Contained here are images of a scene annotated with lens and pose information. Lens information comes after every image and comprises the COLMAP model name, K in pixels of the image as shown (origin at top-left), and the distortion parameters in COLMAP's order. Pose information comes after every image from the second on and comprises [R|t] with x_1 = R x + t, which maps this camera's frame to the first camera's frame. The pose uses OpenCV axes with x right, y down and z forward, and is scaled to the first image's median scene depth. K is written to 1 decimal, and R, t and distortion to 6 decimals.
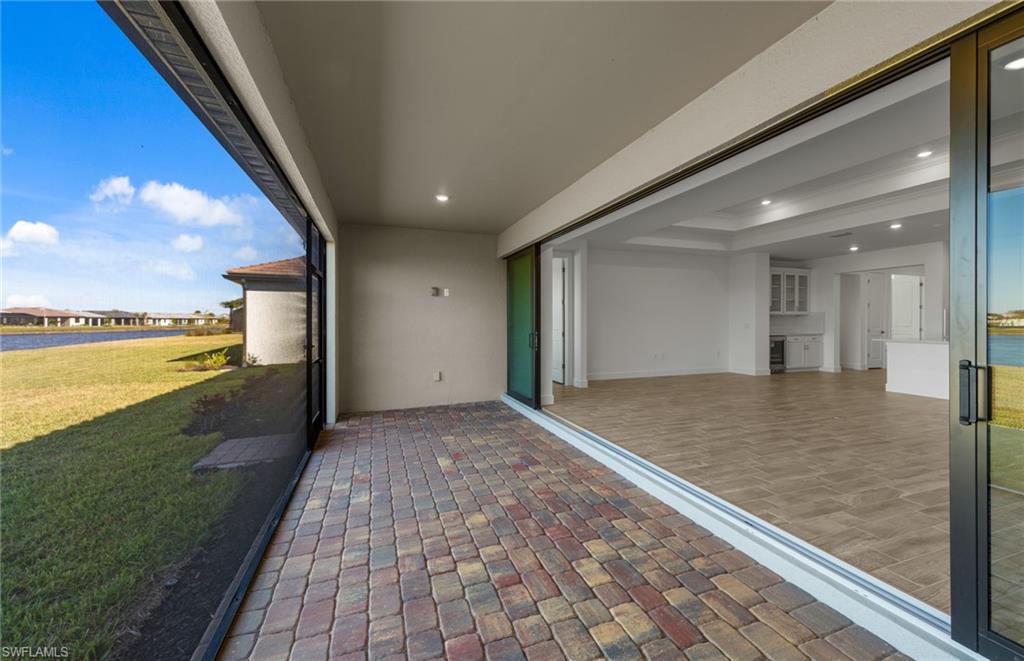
lens RADIAL K [[398.8, 0, 513.3], [0, 398.8, 320.0], [0, 0, 1]] dist [0.006805, -0.000123]
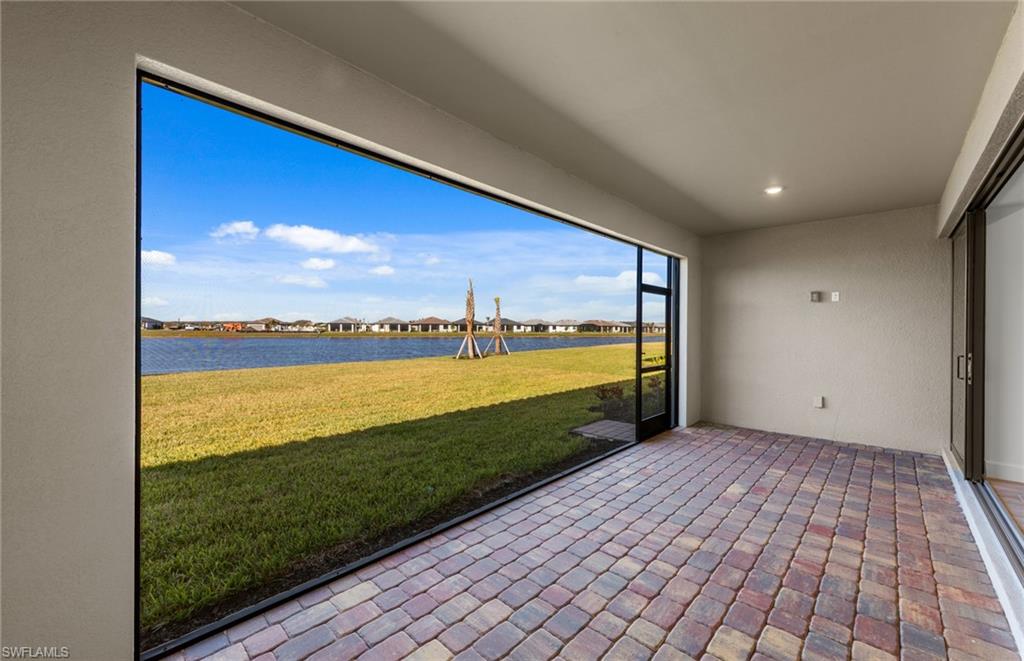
lens RADIAL K [[398.8, 0, 510.0], [0, 398.8, 327.3], [0, 0, 1]] dist [0.006805, -0.000123]
pose [[0.454718, 0.001758, -0.890634, 0.246748], [-0.005059, 0.999987, -0.000609, -0.005959], [0.890621, 0.004783, 0.454721, 0.076662]]
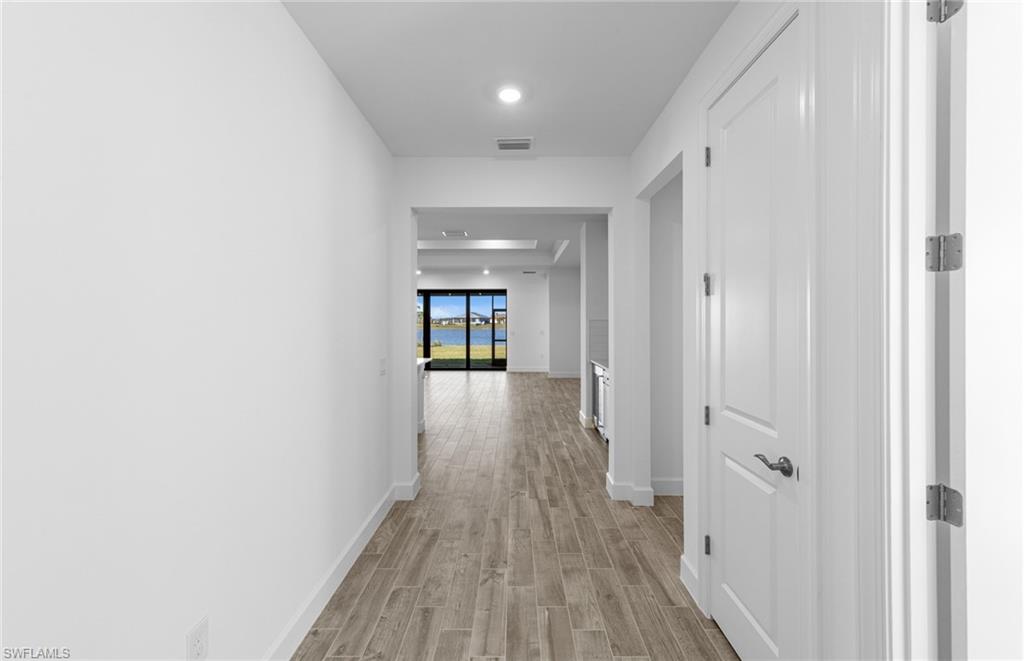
lens RADIAL K [[398.8, 0, 510.4], [0, 398.8, 325.1], [0, 0, 1]] dist [0.006805, -0.000123]
pose [[-0.342724, 0.010179, -0.939381, 1.688288], [0.000660, 0.999944, 0.010594, -0.029349], [0.939436, 0.003011, -0.342711, 1.503527]]
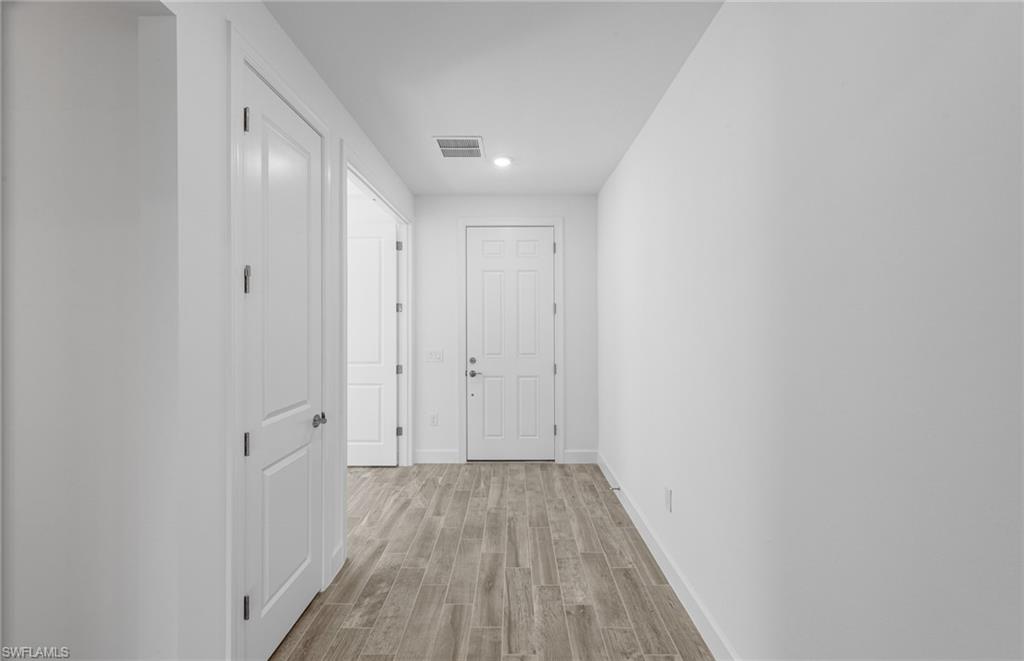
lens RADIAL K [[398.8, 0, 515.9], [0, 398.8, 325.6], [0, 0, 1]] dist [0.006805, -0.000123]
pose [[0.326028, -0.001557, 0.945359, 1.192975], [-0.003180, 0.999991, 0.002743, -0.029546], [-0.945355, -0.003901, 0.326020, 1.314784]]
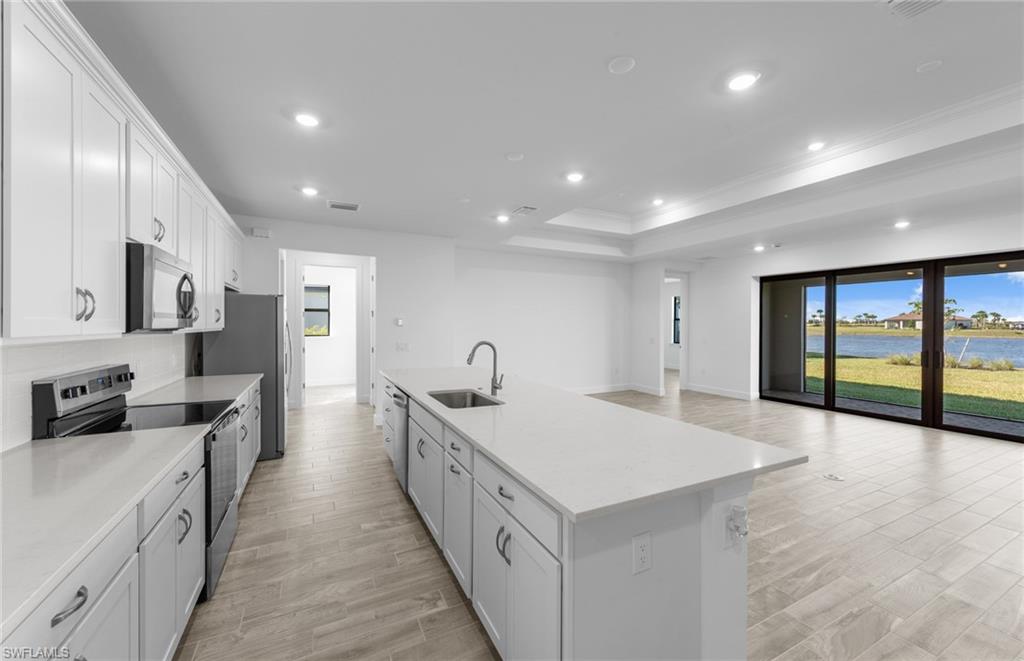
lens RADIAL K [[398.8, 0, 515.7], [0, 398.8, 325.9], [0, 0, 1]] dist [0.006805, -0.000123]
pose [[-0.990066, 0.000324, -0.140602, 1.153501], [0.000057, 0.999998, 0.001902, -0.029007], [0.140603, 0.001876, -0.990064, 1.273885]]
